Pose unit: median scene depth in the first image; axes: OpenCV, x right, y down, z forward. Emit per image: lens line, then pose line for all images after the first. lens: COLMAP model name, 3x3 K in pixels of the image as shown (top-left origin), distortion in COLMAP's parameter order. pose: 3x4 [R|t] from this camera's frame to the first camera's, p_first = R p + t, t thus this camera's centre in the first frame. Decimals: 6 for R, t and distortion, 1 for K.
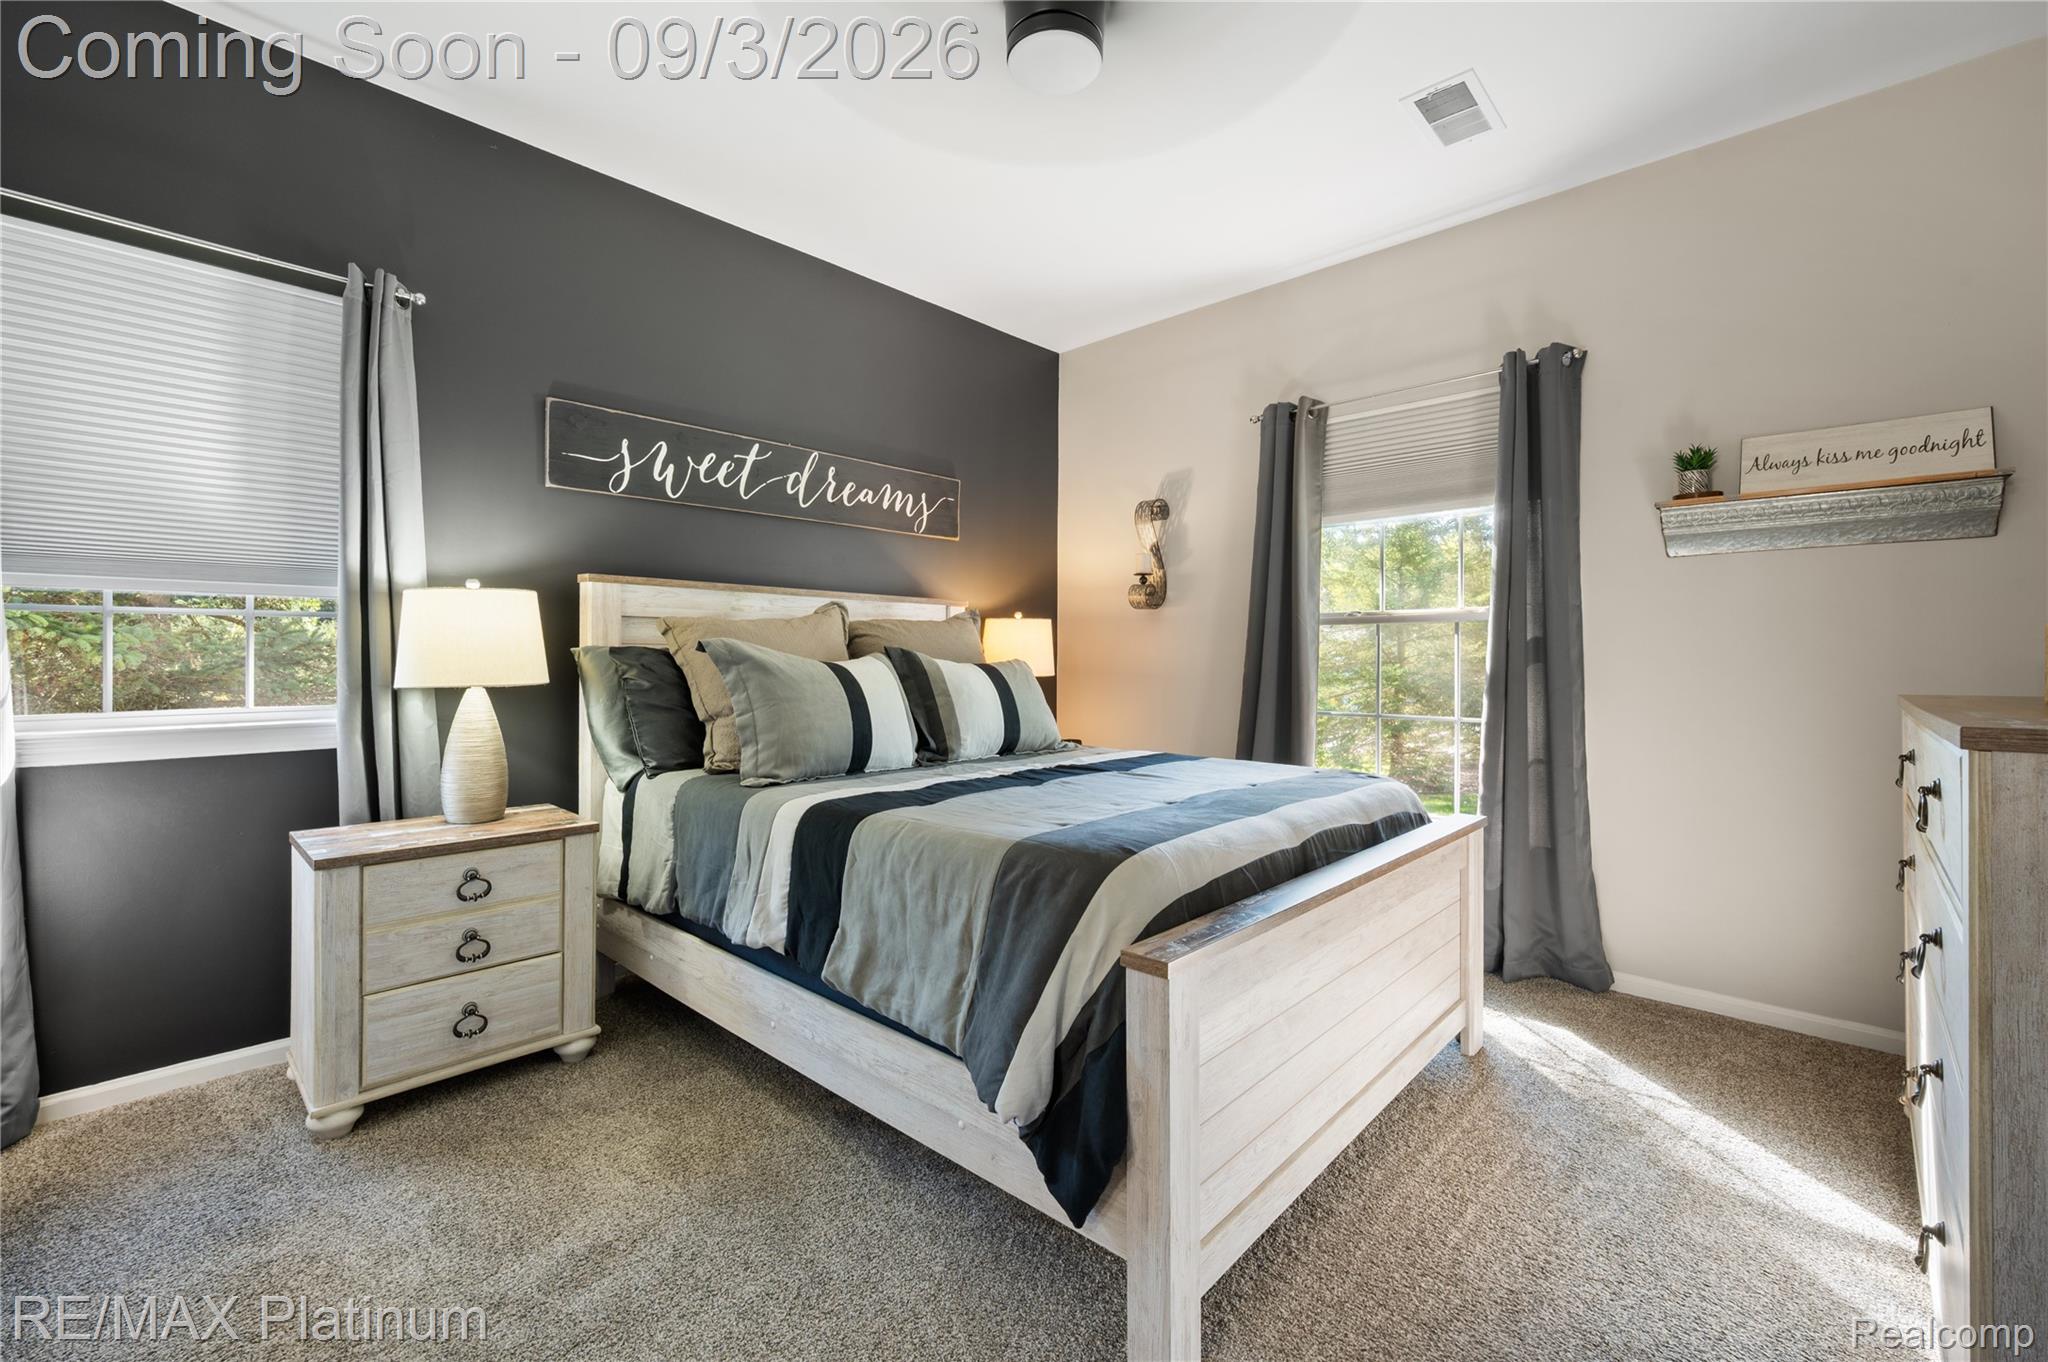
lens RADIAL K [[847.1, 0, 1002.7], [0, 847.1, 649.7], [0, 0, 1]] dist [0.000186, -0.000220]
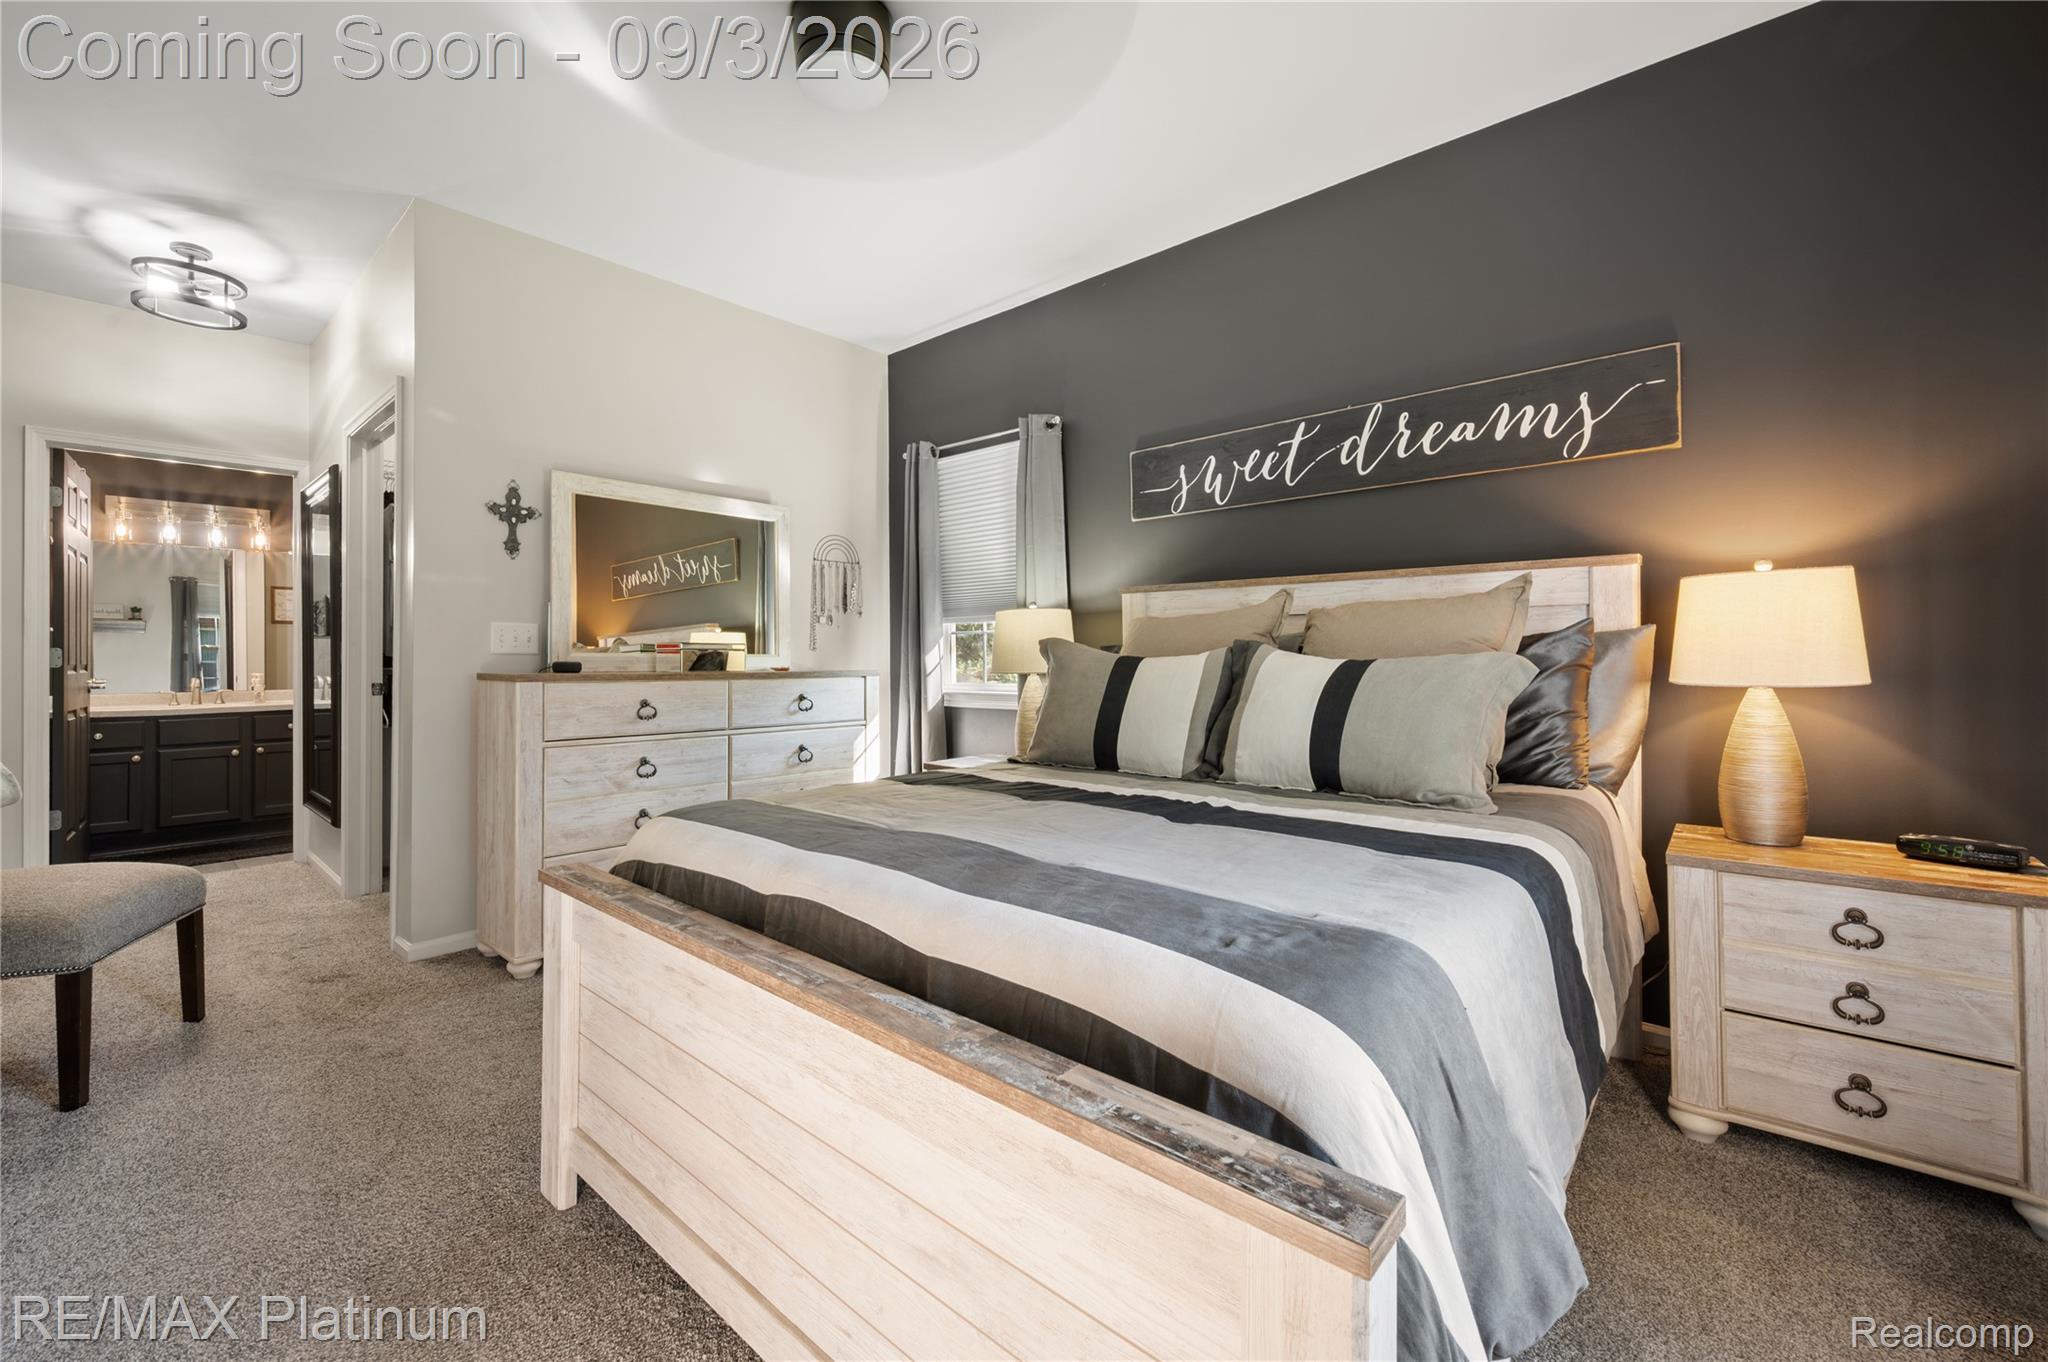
lens RADIAL K [[847.1, 0, 1002.7], [0, 847.1, 649.7], [0, 0, 1]] dist [0.000186, -0.000220]
pose [[0.029868, -0.006424, -0.999533, 0.599475], [0.018072, 0.999819, -0.005885, 0.004940], [0.999390, -0.017888, 0.029978, 0.612550]]
